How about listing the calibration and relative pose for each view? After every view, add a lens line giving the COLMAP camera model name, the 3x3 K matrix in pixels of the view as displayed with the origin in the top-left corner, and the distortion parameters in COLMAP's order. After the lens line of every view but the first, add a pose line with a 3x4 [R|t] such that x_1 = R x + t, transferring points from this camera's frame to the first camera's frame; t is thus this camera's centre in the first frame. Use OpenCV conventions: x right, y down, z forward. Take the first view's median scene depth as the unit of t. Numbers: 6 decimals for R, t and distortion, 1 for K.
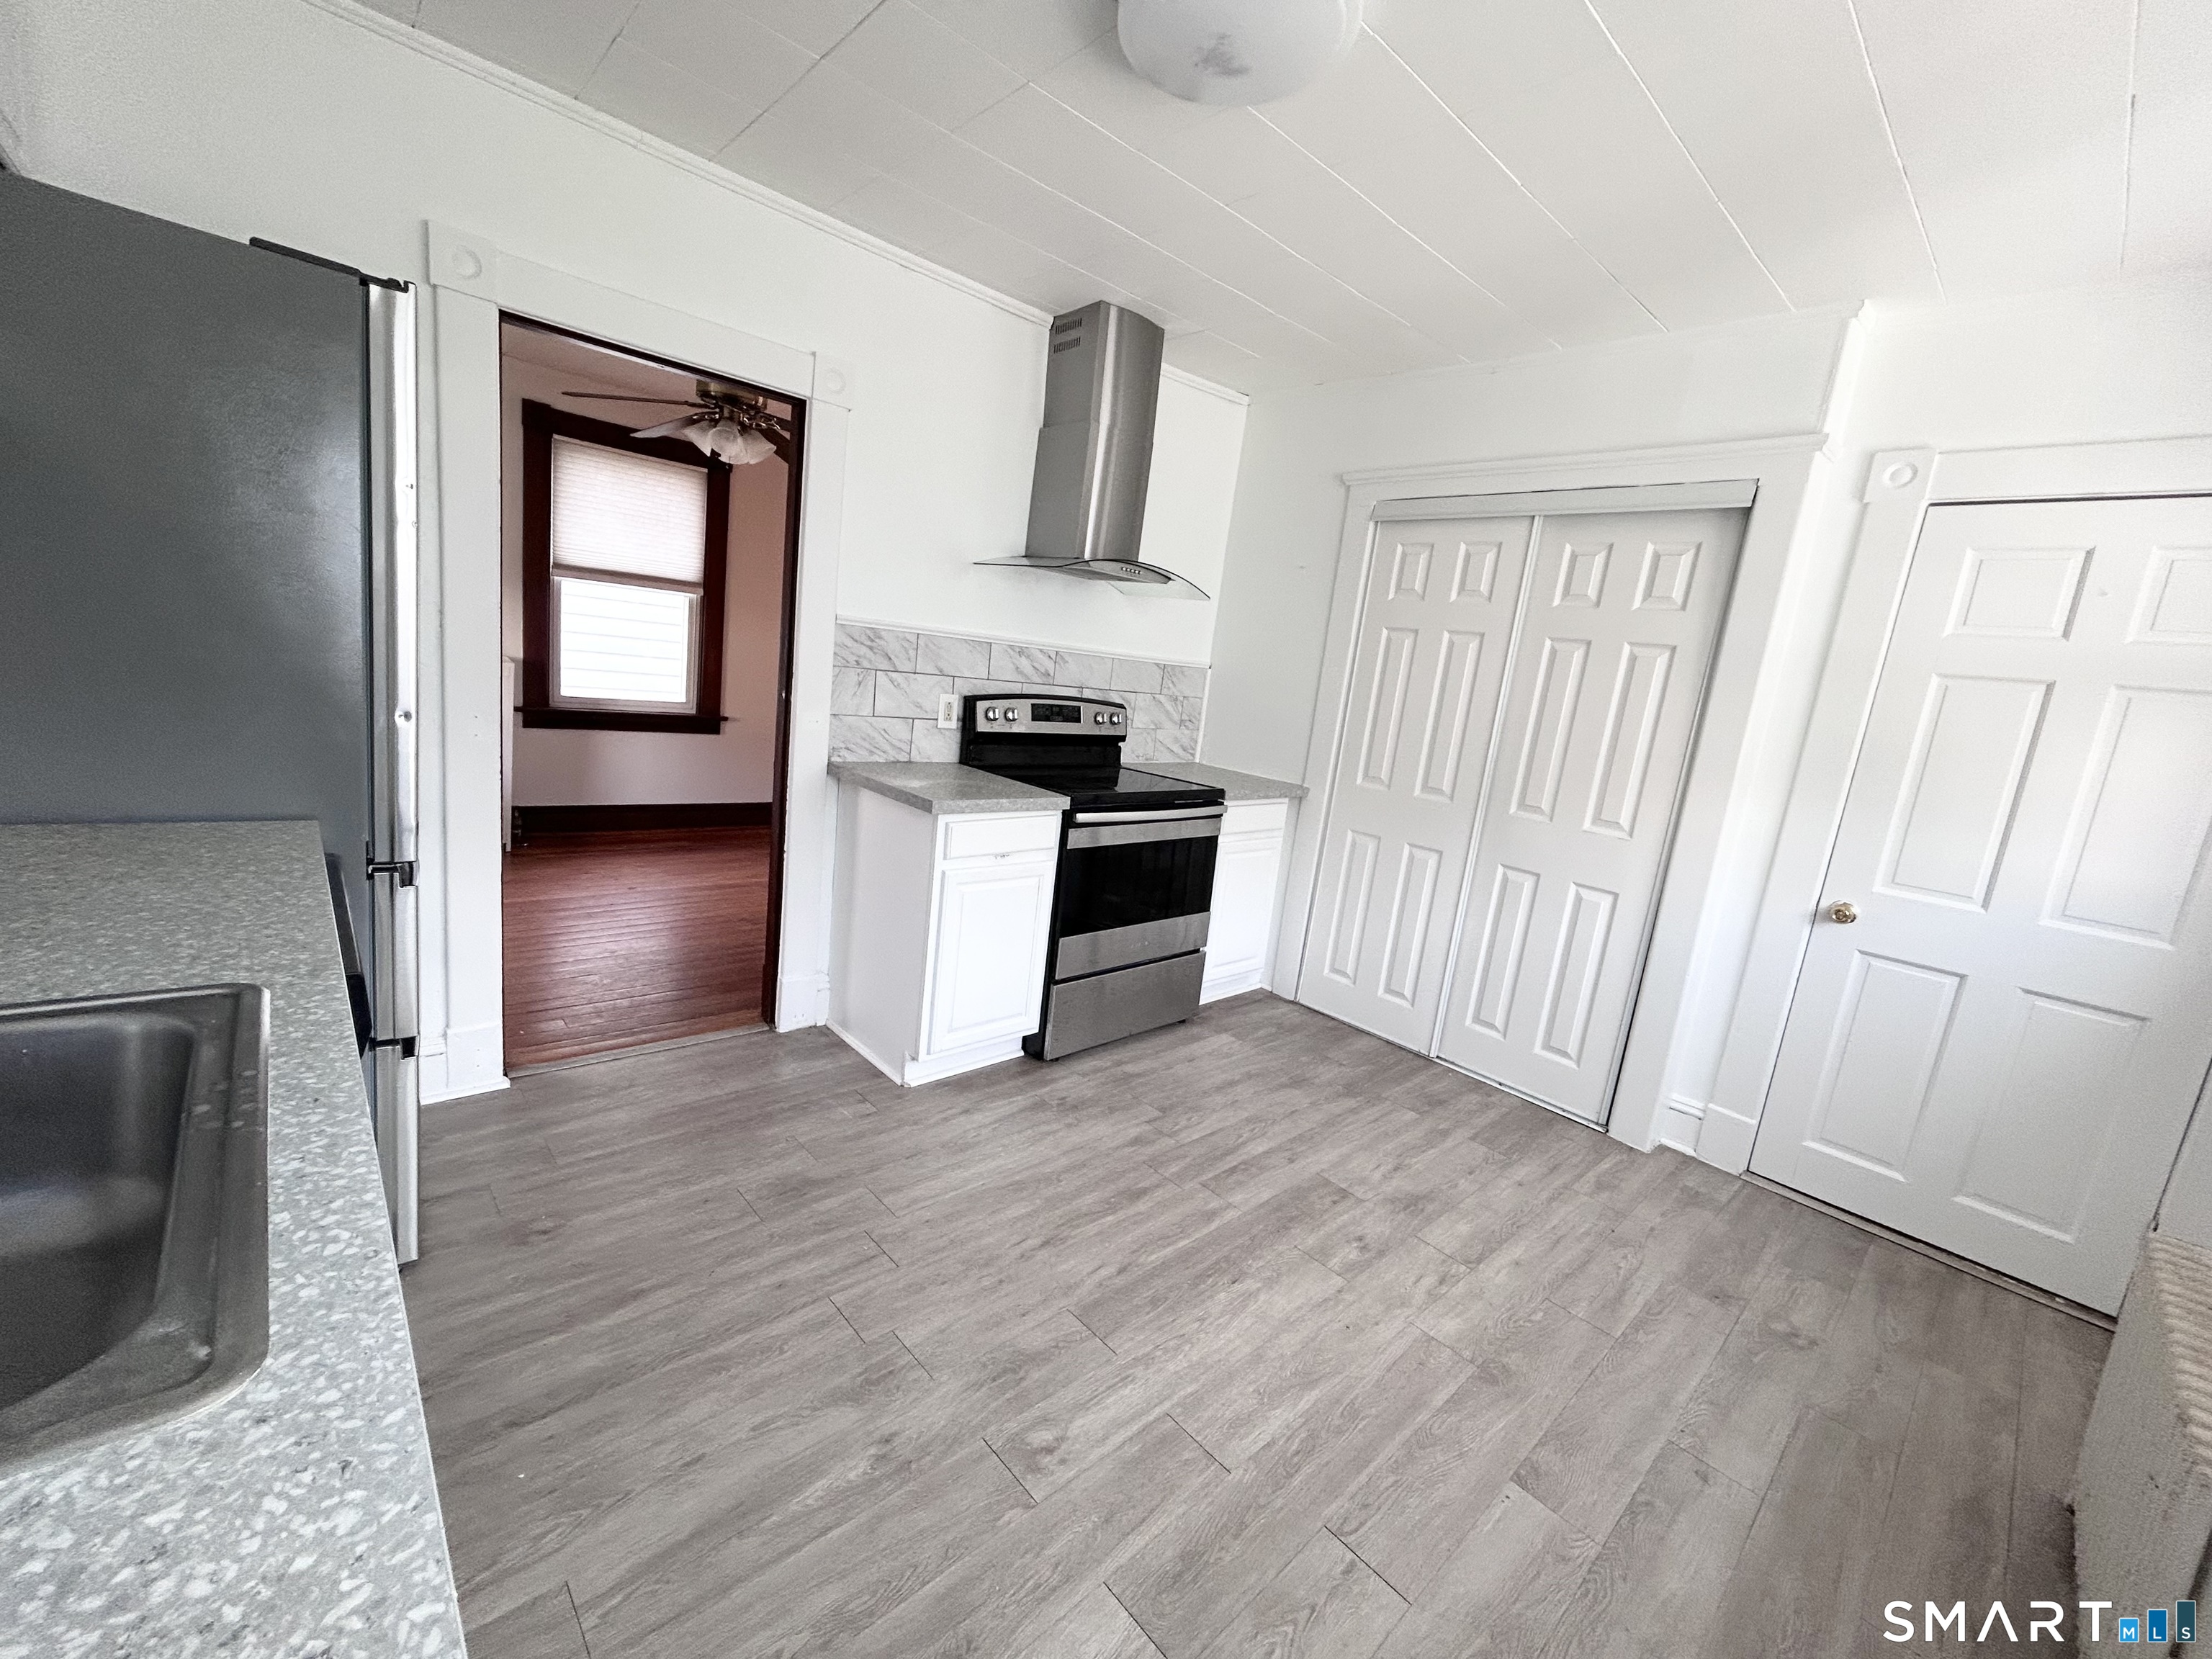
lens RADIAL K [[893.5, 0, 1101.9], [0, 893.5, 822.1], [0, 0, 1]] dist [0.000745, 0.000051]
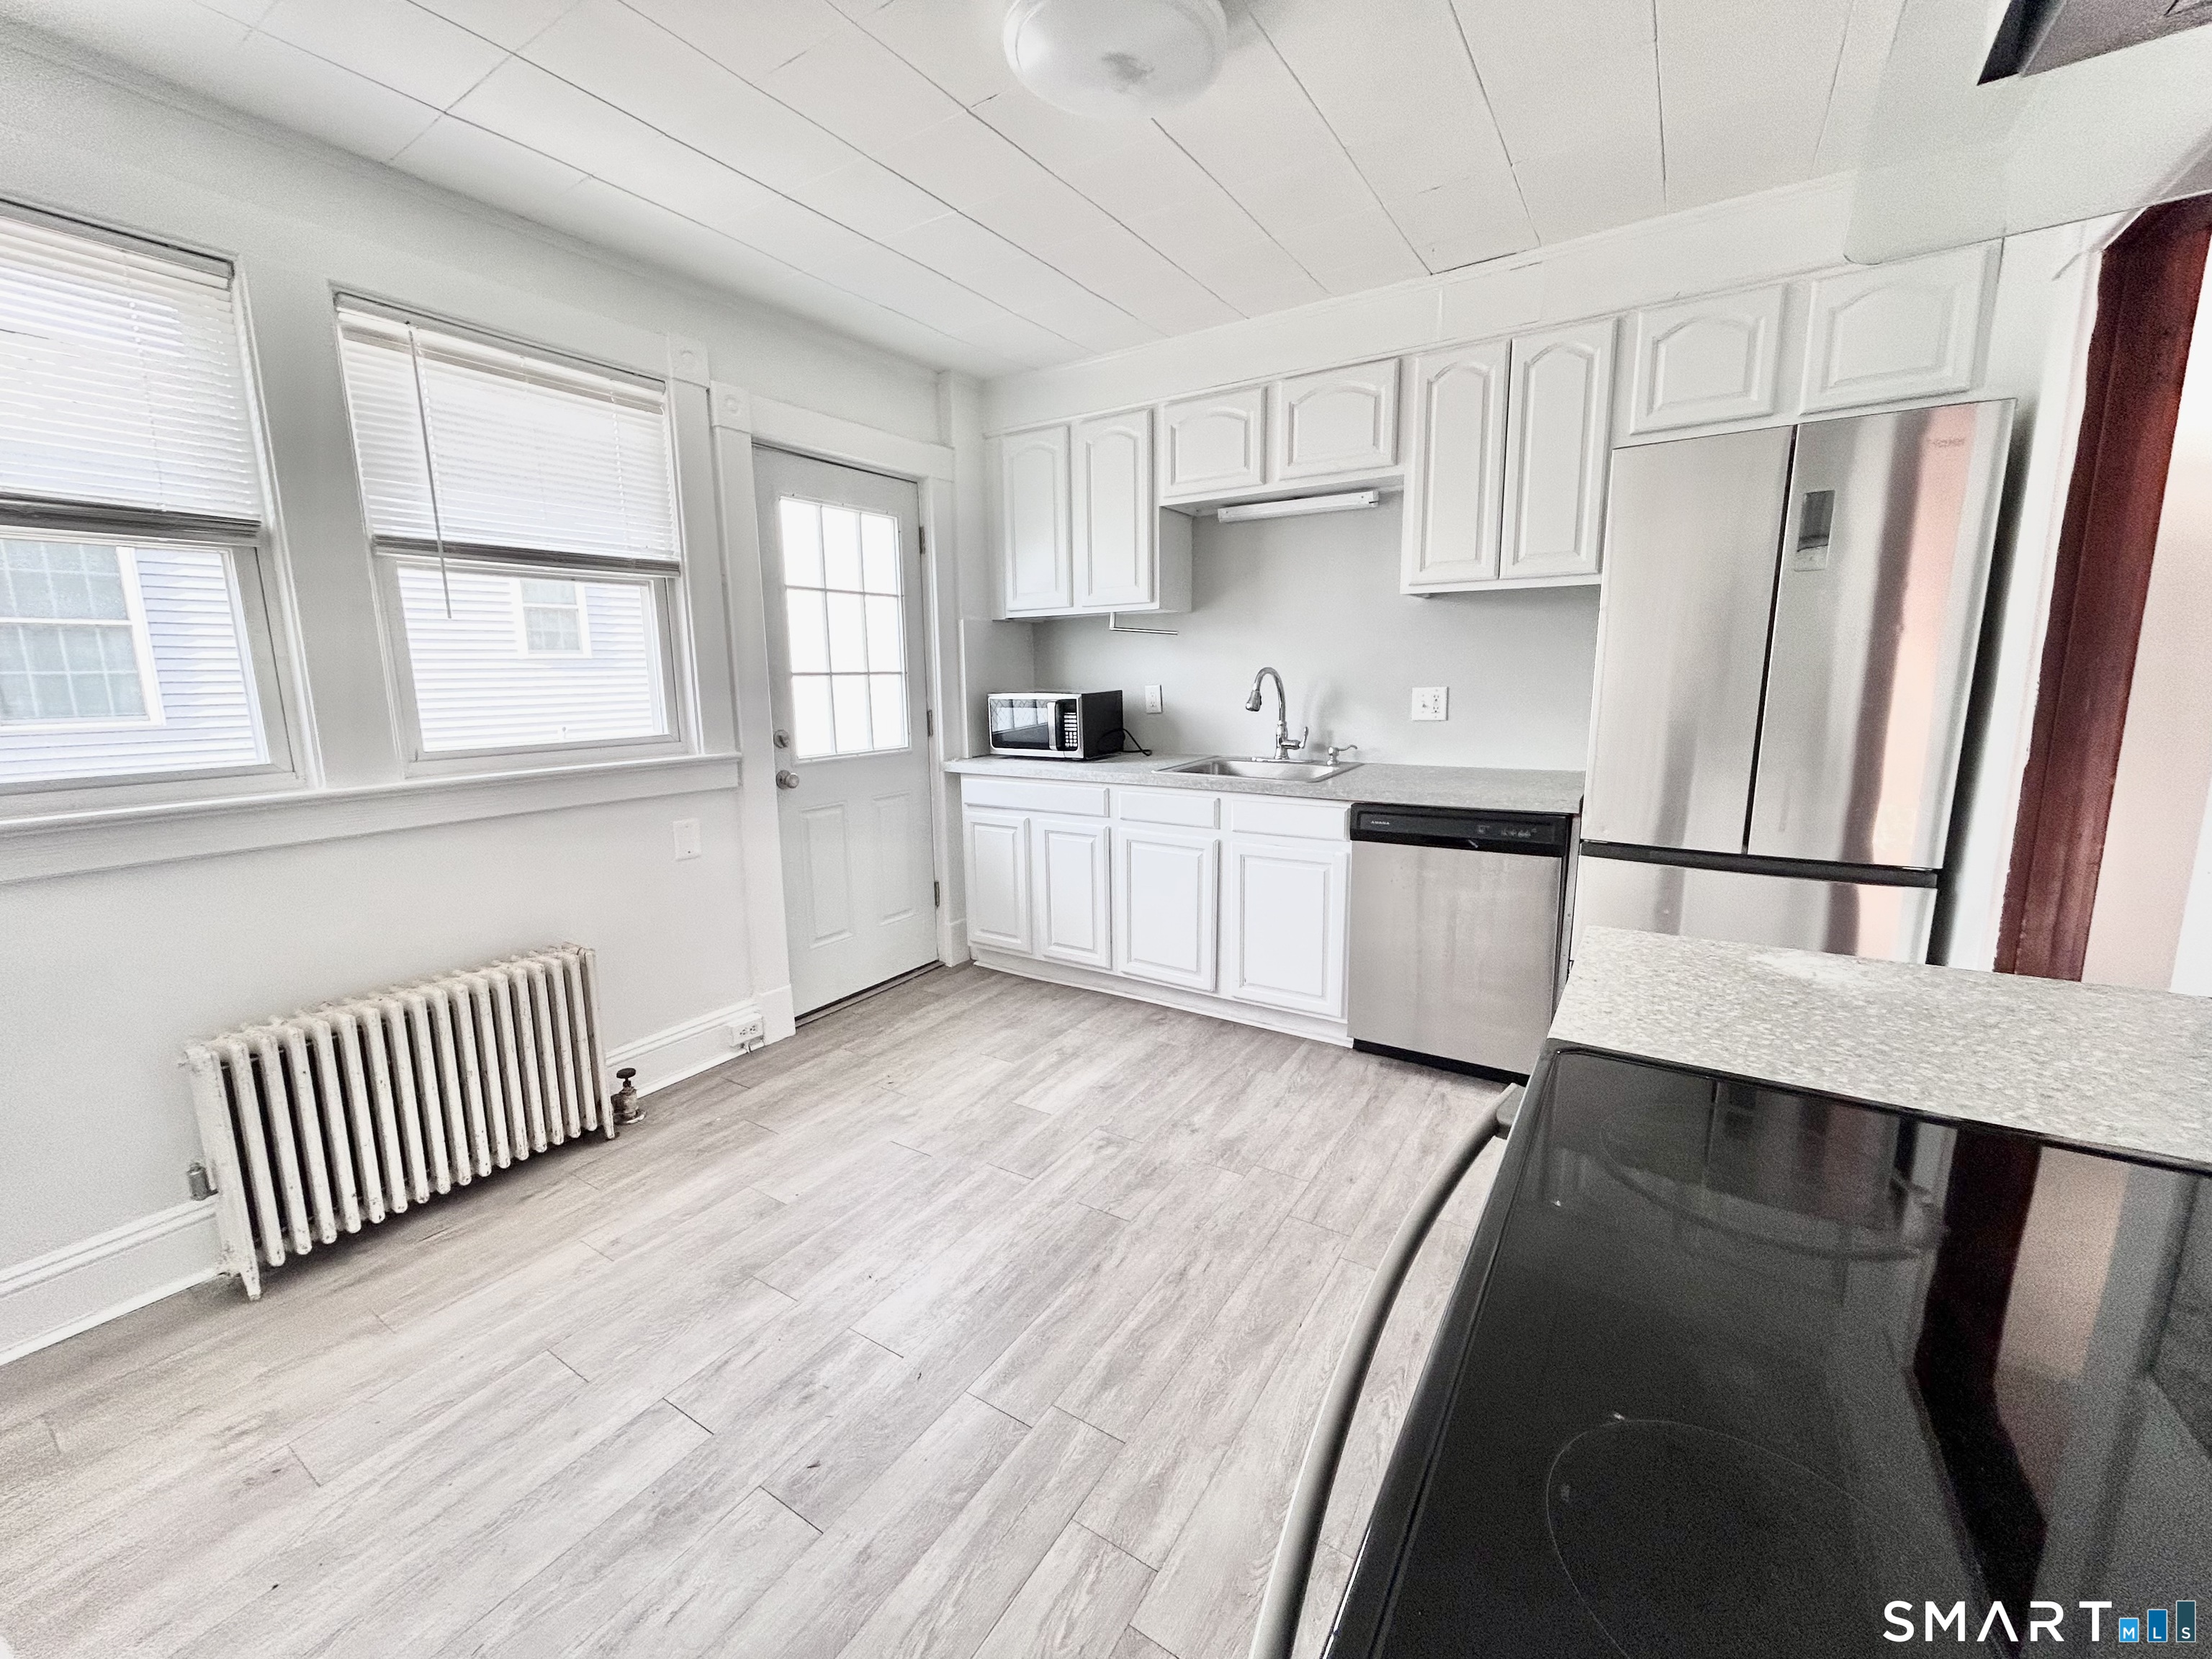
lens RADIAL K [[893.5, 0, 1102.8], [0, 893.5, 820.0], [0, 0, 1]] dist [0.000745, 0.000051]
pose [[-0.961657, -0.052829, -0.269118, 0.306893], [-0.138154, 0.940988, 0.308957, -0.265640], [0.236916, 0.334290, -0.912207, 1.737849]]
